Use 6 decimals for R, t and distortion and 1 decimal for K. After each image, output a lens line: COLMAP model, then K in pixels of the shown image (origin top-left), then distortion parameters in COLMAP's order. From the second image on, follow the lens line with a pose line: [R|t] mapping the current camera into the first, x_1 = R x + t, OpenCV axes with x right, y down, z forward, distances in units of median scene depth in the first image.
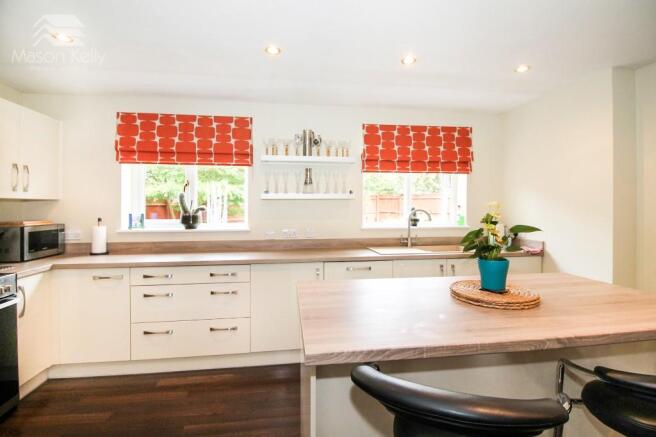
lens RADIAL K [[316.5, 0, 316.7], [0, 316.5, 208.0], [0, 0, 1]] dist [-0.003531, -0.000841]
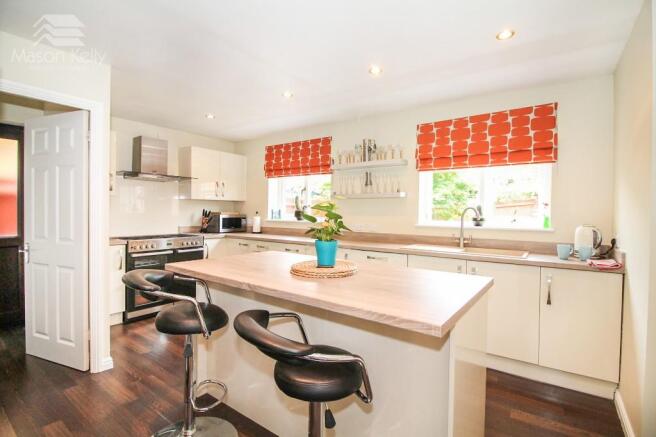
lens RADIAL K [[314.2, 0, 328.0], [0, 314.2, 218.5], [0, 0, 1]] dist [-0.014819, -0.000796]
pose [[0.715512, 0.026979, -0.698079, 0.694904], [-0.010733, 0.999561, 0.027629, 0.016784], [0.698518, -0.012277, 0.715487, 0.061287]]
